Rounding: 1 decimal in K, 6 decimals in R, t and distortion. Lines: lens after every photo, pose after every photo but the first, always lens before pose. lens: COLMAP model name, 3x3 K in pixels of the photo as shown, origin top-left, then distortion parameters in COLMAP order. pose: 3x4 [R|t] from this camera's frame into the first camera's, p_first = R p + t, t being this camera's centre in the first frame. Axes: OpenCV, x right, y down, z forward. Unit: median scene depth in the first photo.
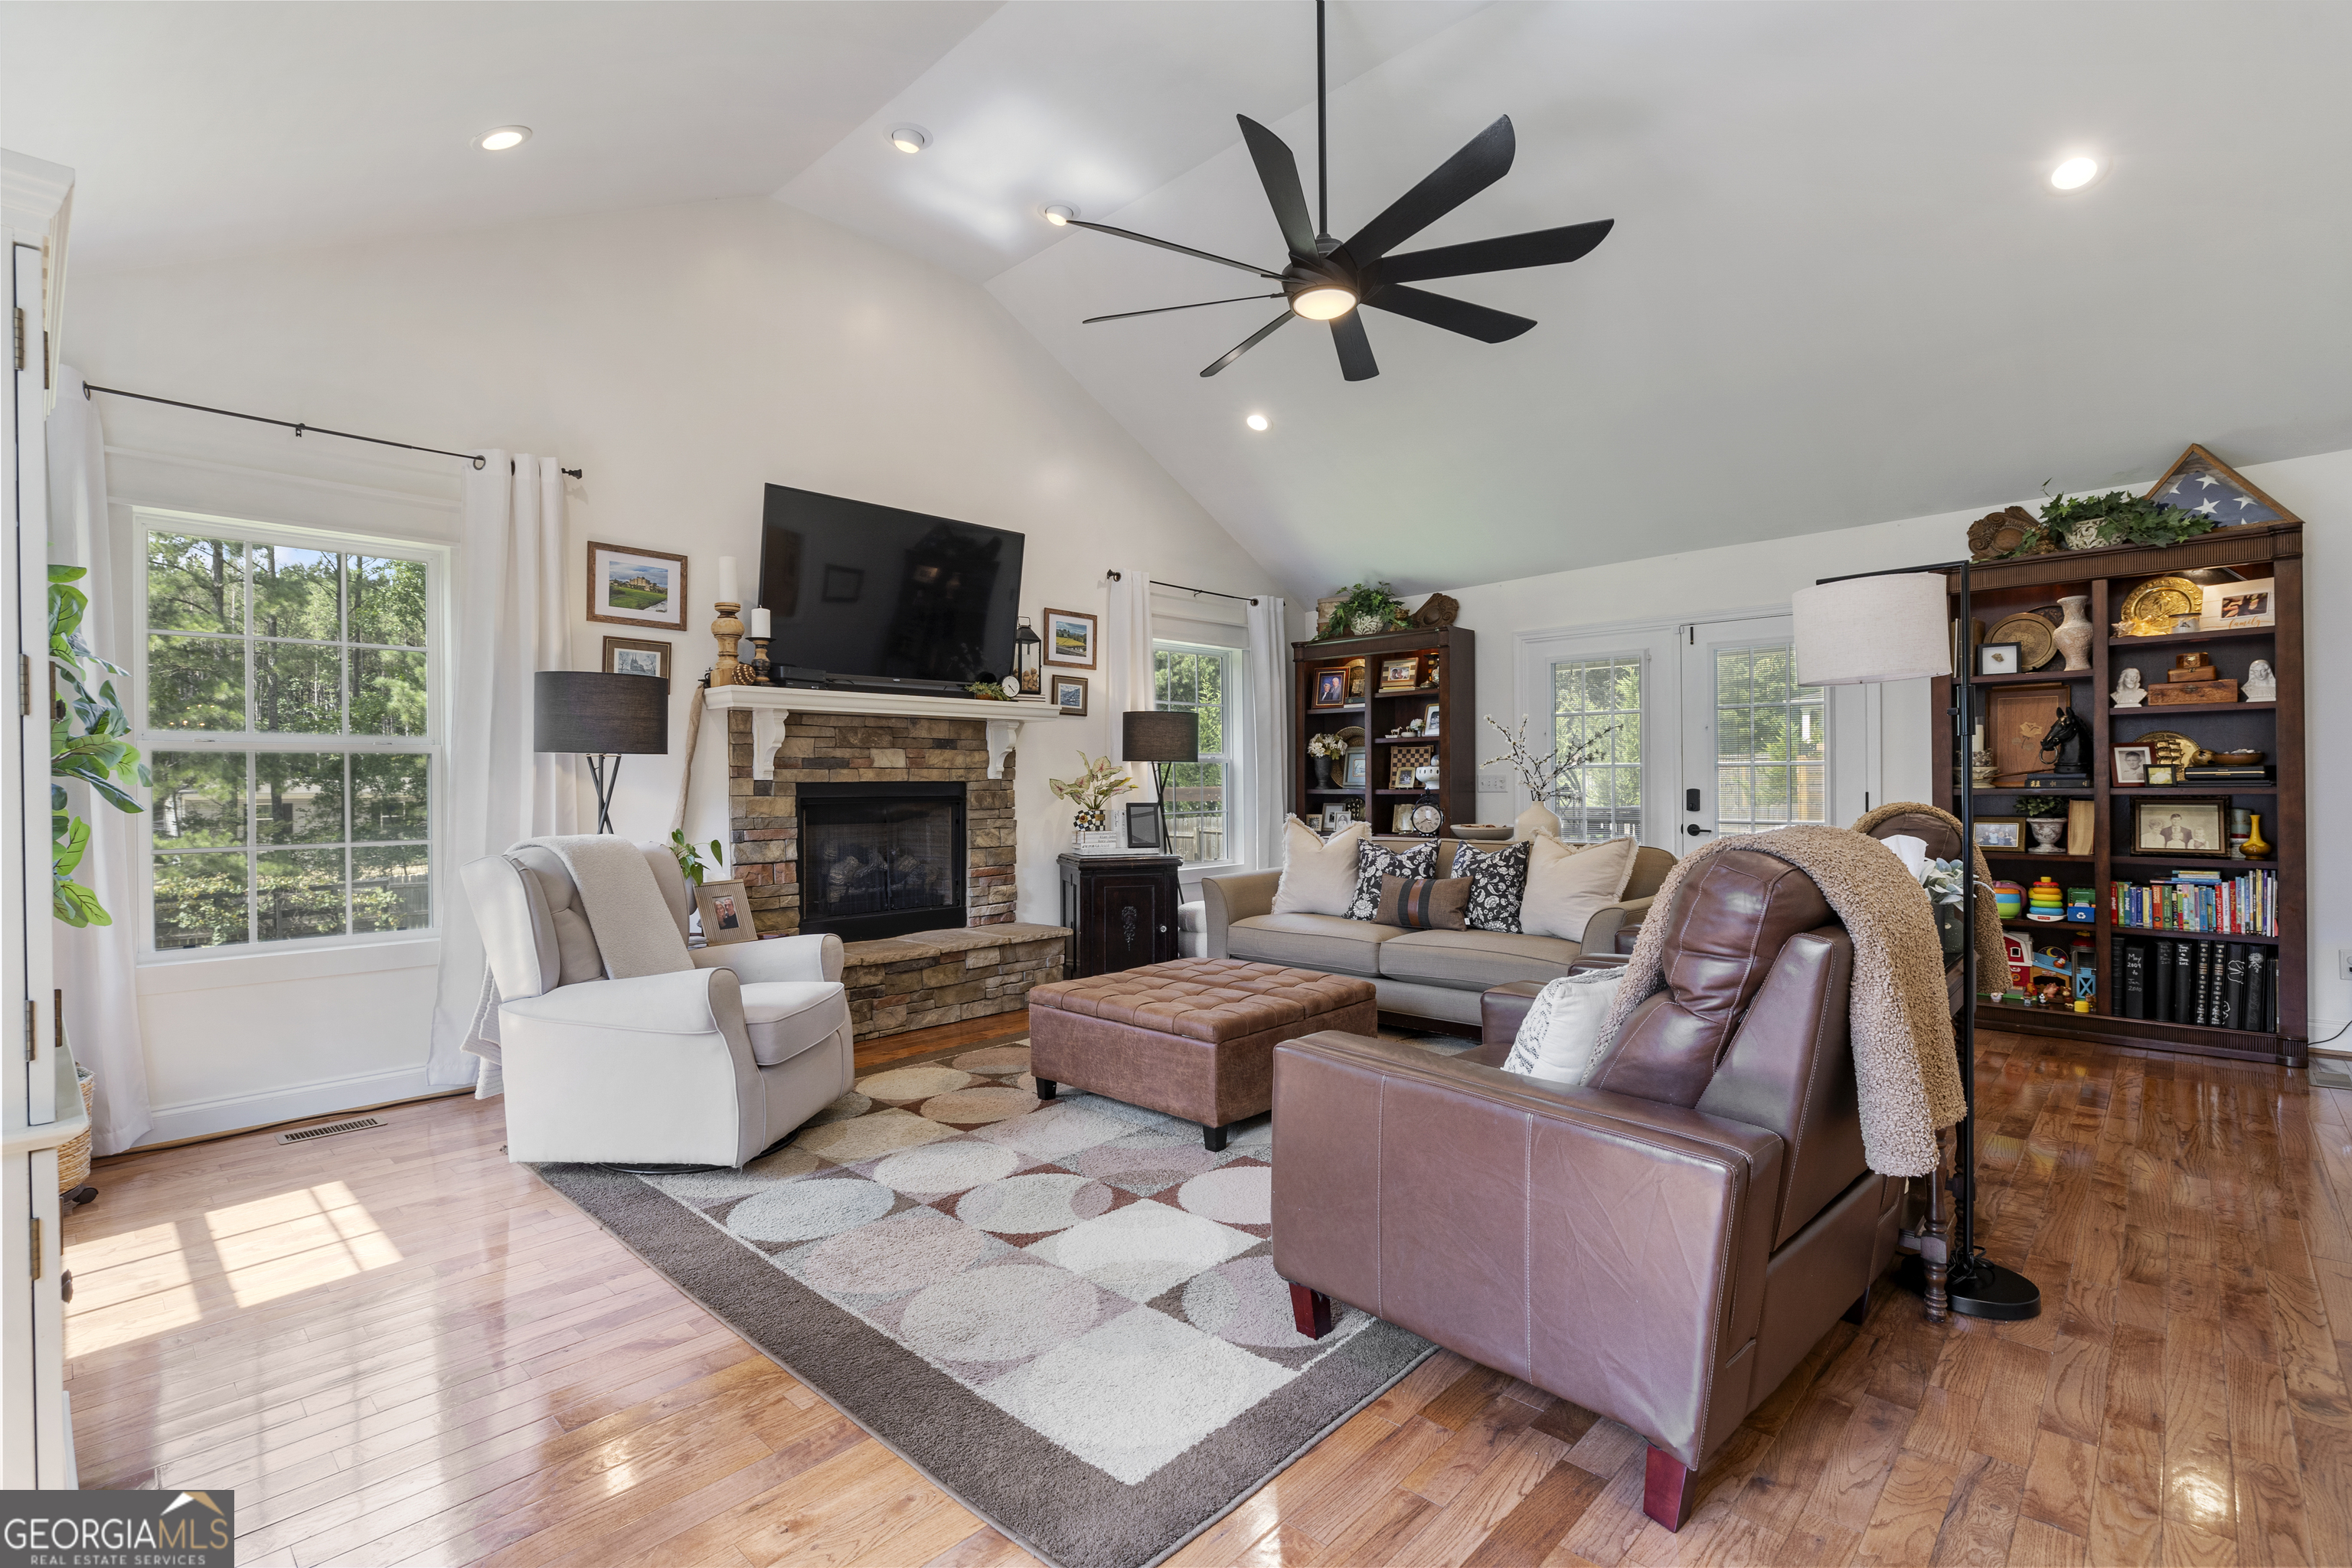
lens RADIAL K [[1080.9, 0, 1167.4], [0, 1080.9, 796.7], [0, 0, 1]] dist [-0.006749, -0.000405]
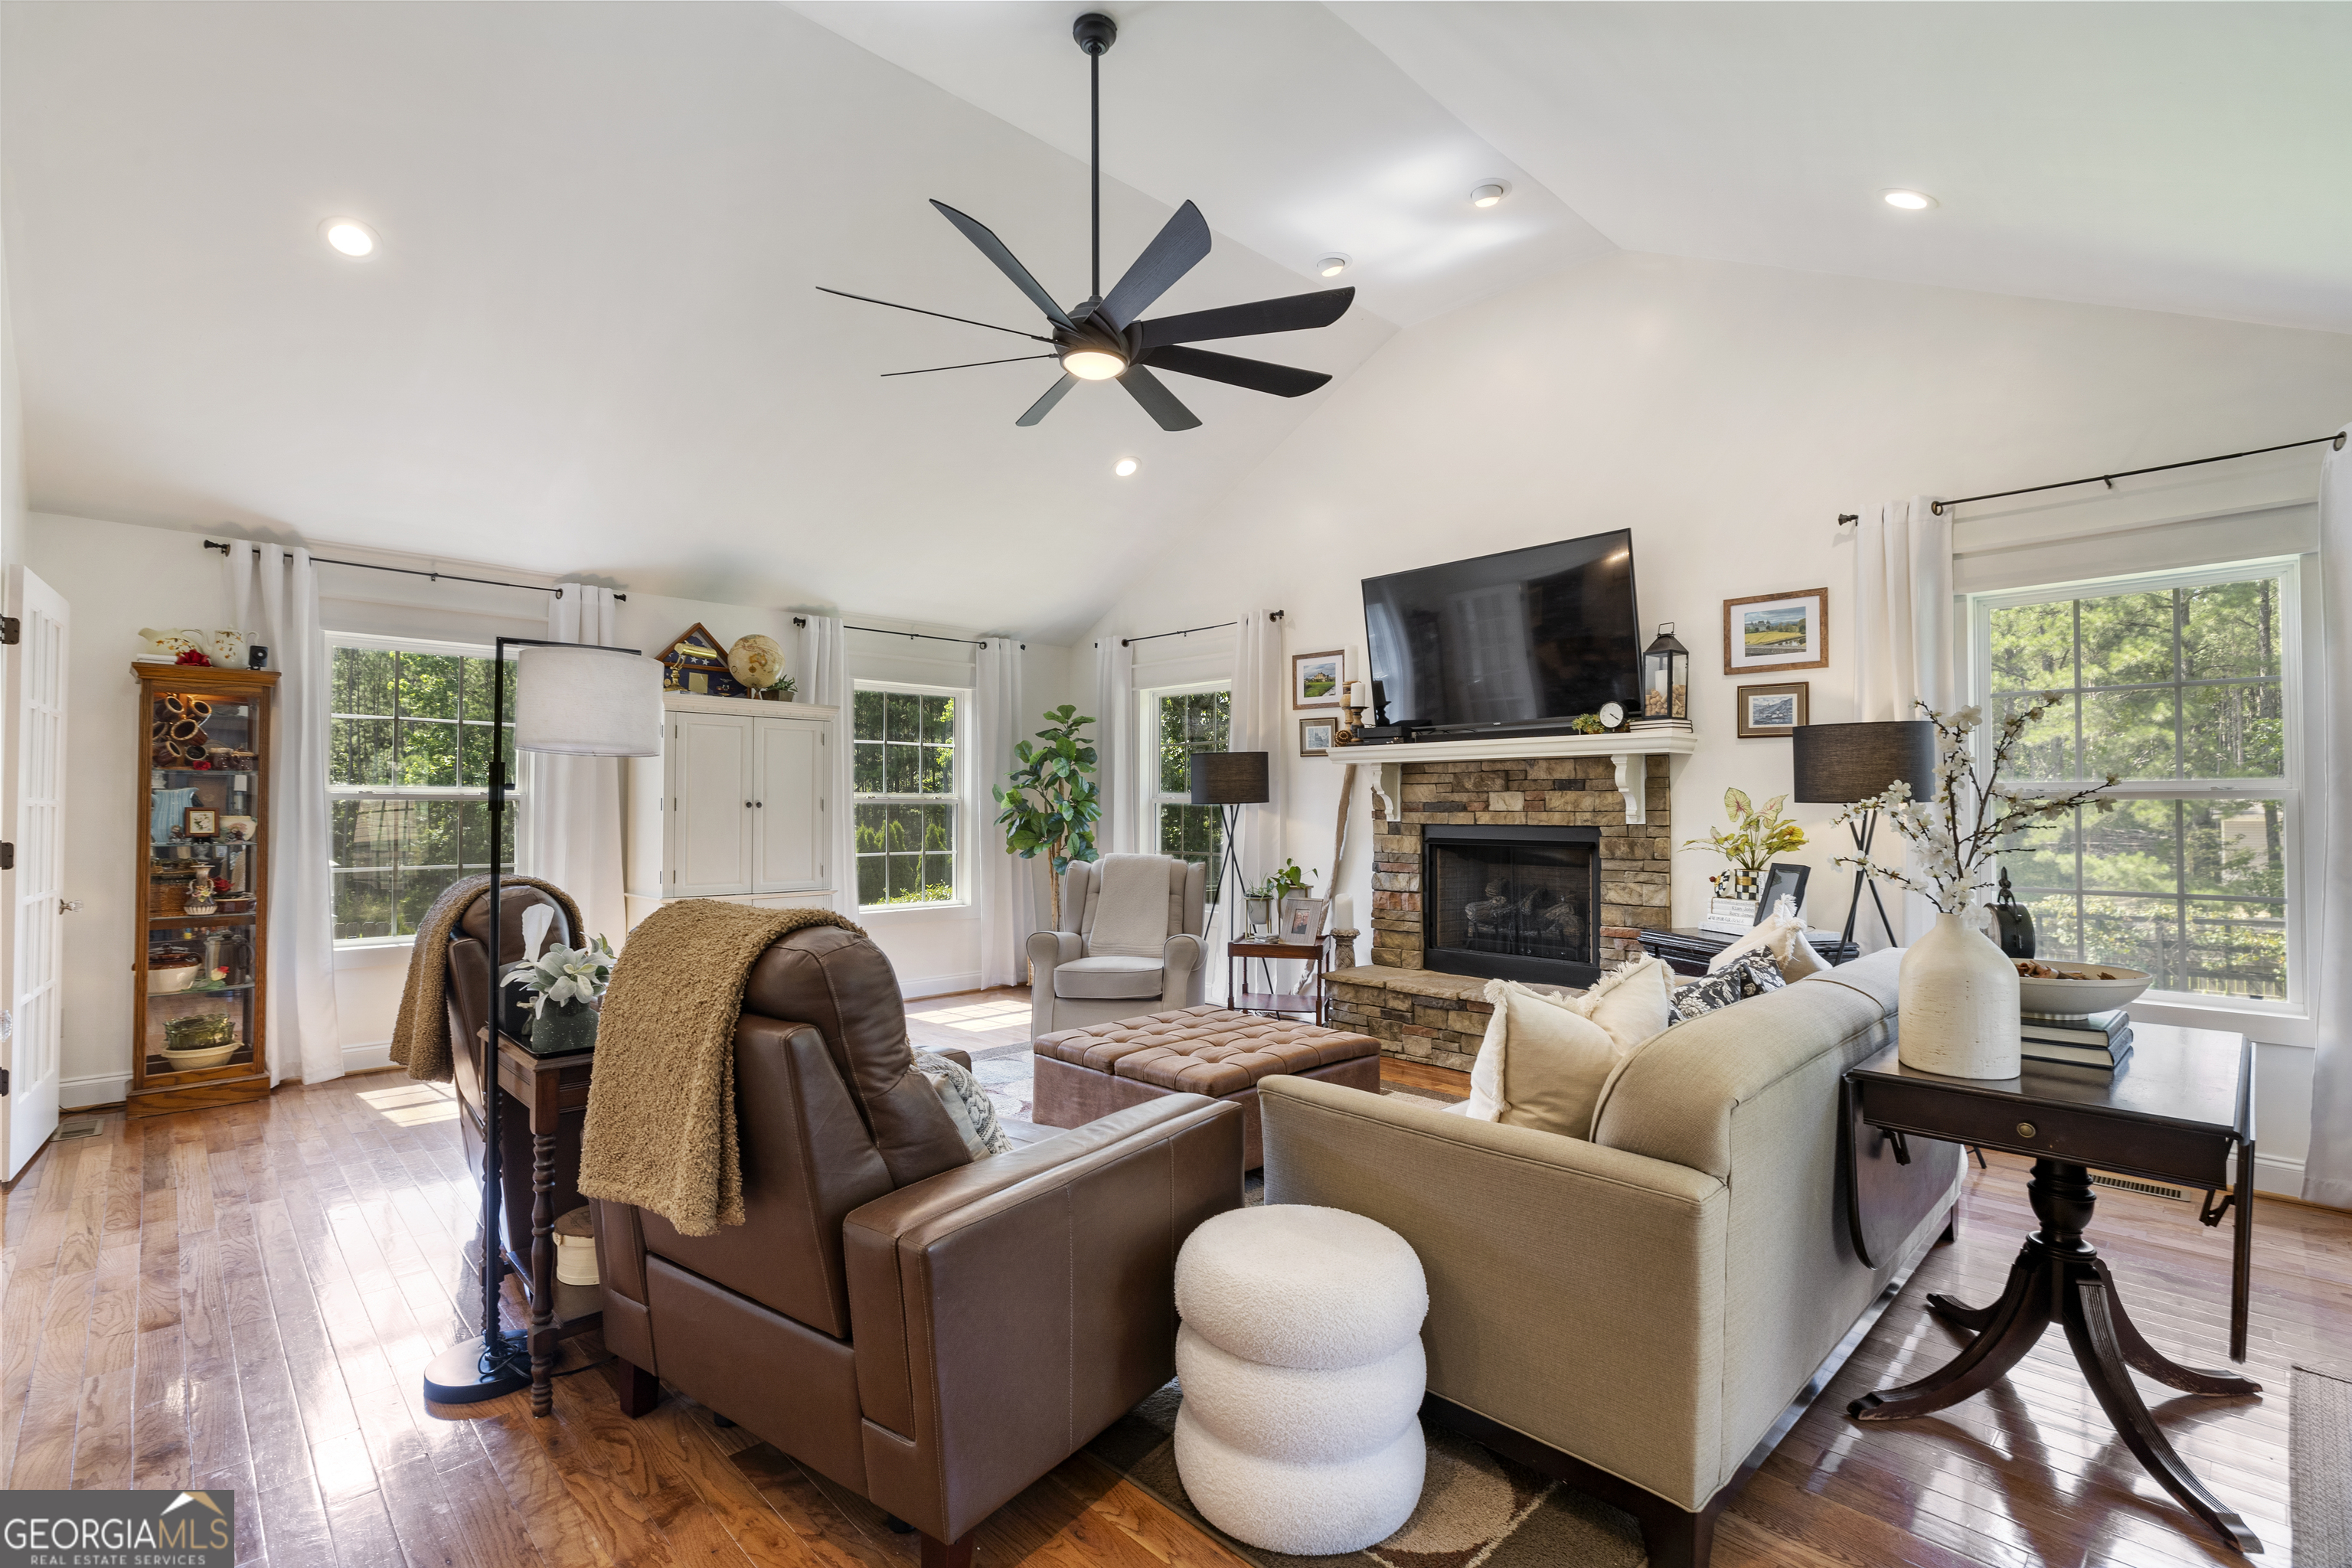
lens RADIAL K [[1080.9, 0, 1185.3], [0, 1080.9, 800.0], [0, 0, 1]] dist [-0.006749, -0.000405]
pose [[-0.036381, 0.000108, -0.999338, 0.684788], [-0.013273, 0.999912, 0.000591, -0.030666], [0.999250, 0.013286, -0.036377, 0.674536]]
